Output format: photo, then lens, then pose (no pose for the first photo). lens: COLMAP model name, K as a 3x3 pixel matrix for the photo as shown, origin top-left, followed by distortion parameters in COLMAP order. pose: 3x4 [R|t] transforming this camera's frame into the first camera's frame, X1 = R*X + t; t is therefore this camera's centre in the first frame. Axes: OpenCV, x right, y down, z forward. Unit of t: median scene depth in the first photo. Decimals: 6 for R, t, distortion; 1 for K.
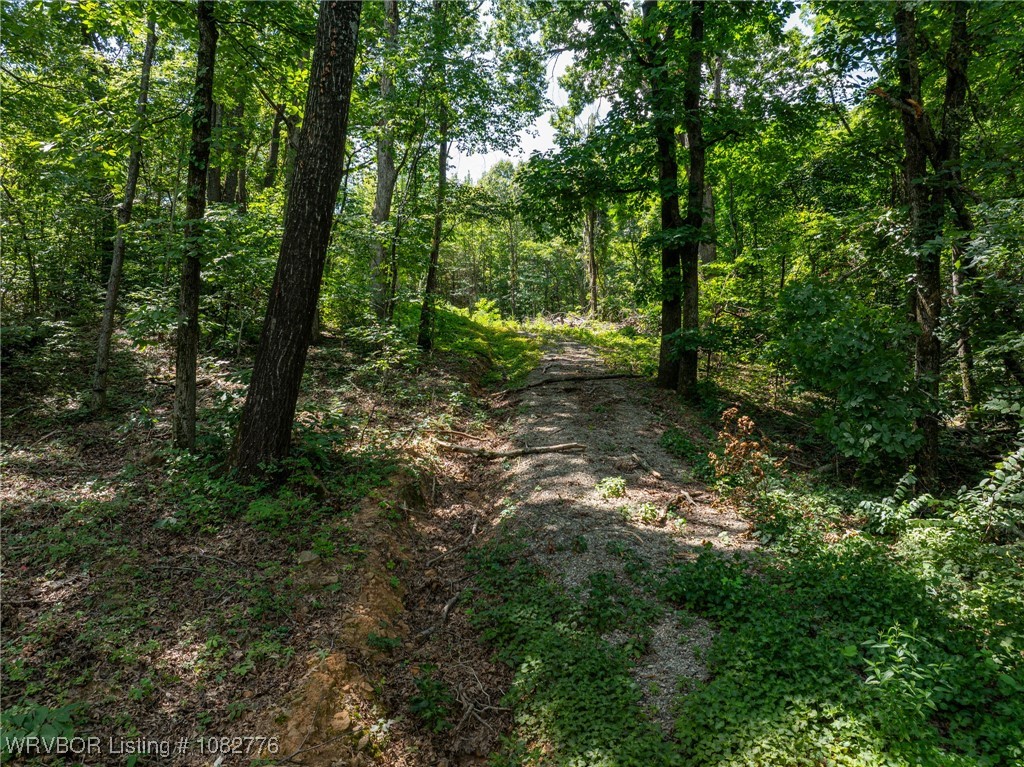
lens RADIAL K [[711.5, 0, 520.0], [0, 711.5, 386.3], [0, 0, 1]] dist [-0.053169, 0.028721]
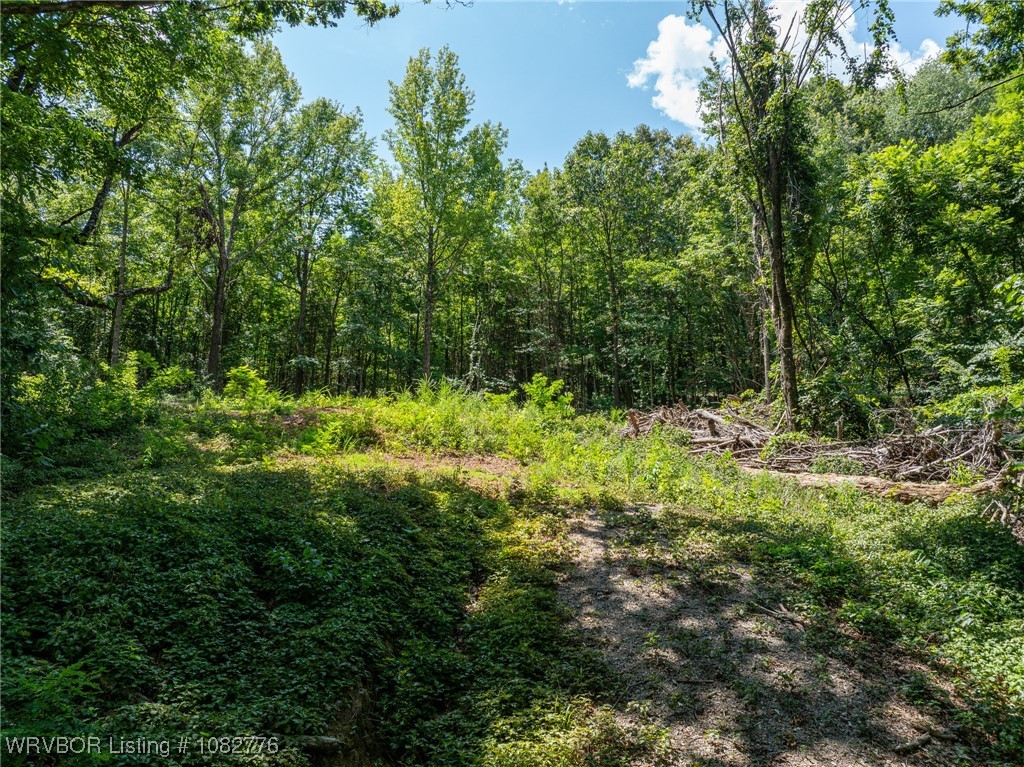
lens RADIAL K [[711.5, 0, 514.7], [0, 711.5, 382.3], [0, 0, 1]] dist [-0.053169, 0.028721]
pose [[0.984143, -0.026176, -0.175436, 0.017643], [0.017137, 0.998456, -0.052839, -0.104051], [0.176548, 0.048995, 0.983072, 0.575969]]
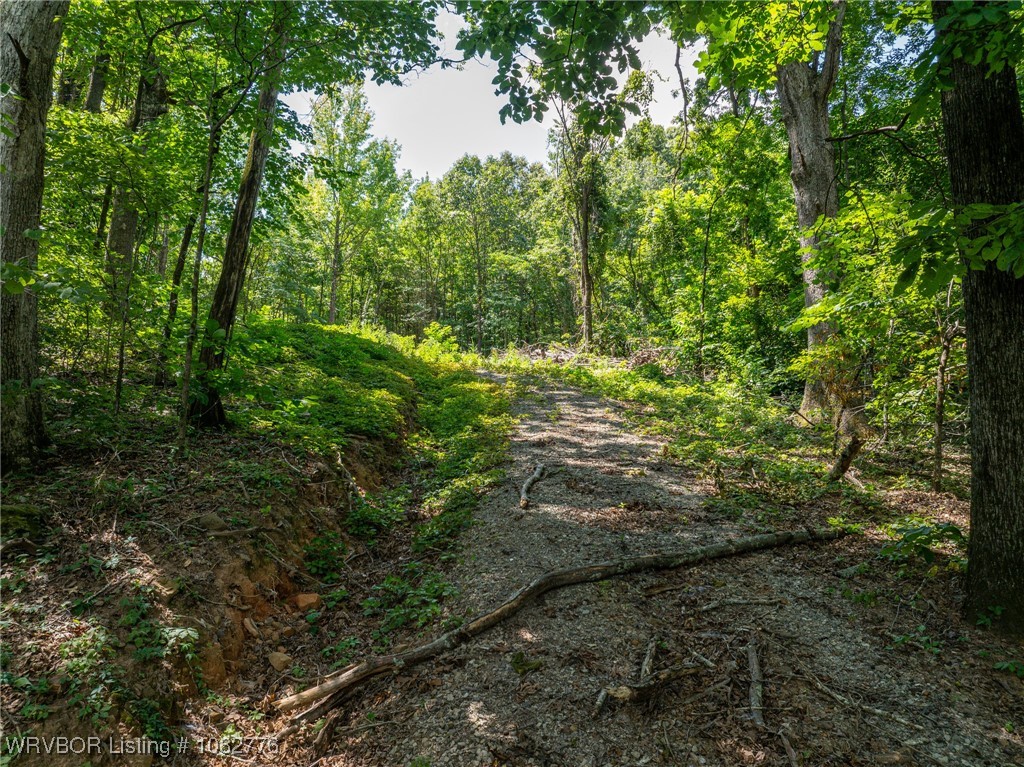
lens RADIAL K [[711.5, 0, 508.8], [0, 711.5, 385.2], [0, 0, 1]] dist [-0.053169, 0.028721]
pose [[0.999689, 0.008709, 0.023367, 0.008537], [-0.007587, 0.998832, -0.047716, -0.027865], [-0.023755, 0.047524, 0.998588, 0.301634]]
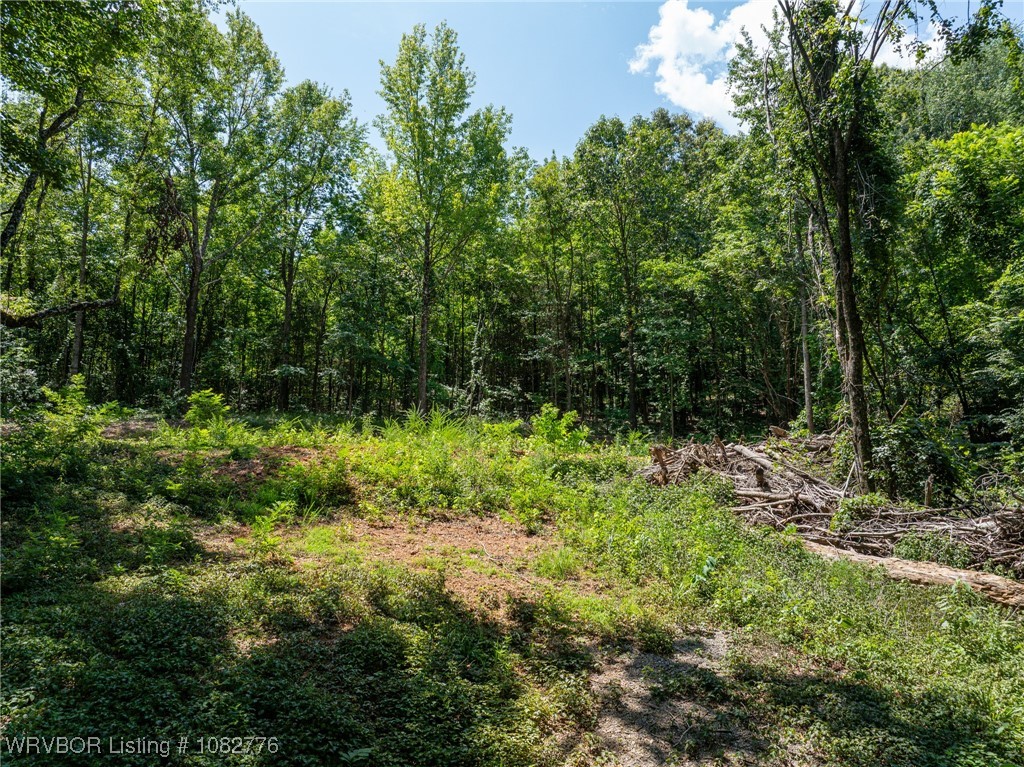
lens RADIAL K [[711.5, 0, 516.0], [0, 711.5, 381.1], [0, 0, 1]] dist [-0.053169, 0.028721]
pose [[0.983072, -0.024449, -0.181580, 0.004003], [0.018145, 0.999176, -0.036298, -0.137308], [0.182318, 0.032389, 0.982706, 0.657022]]
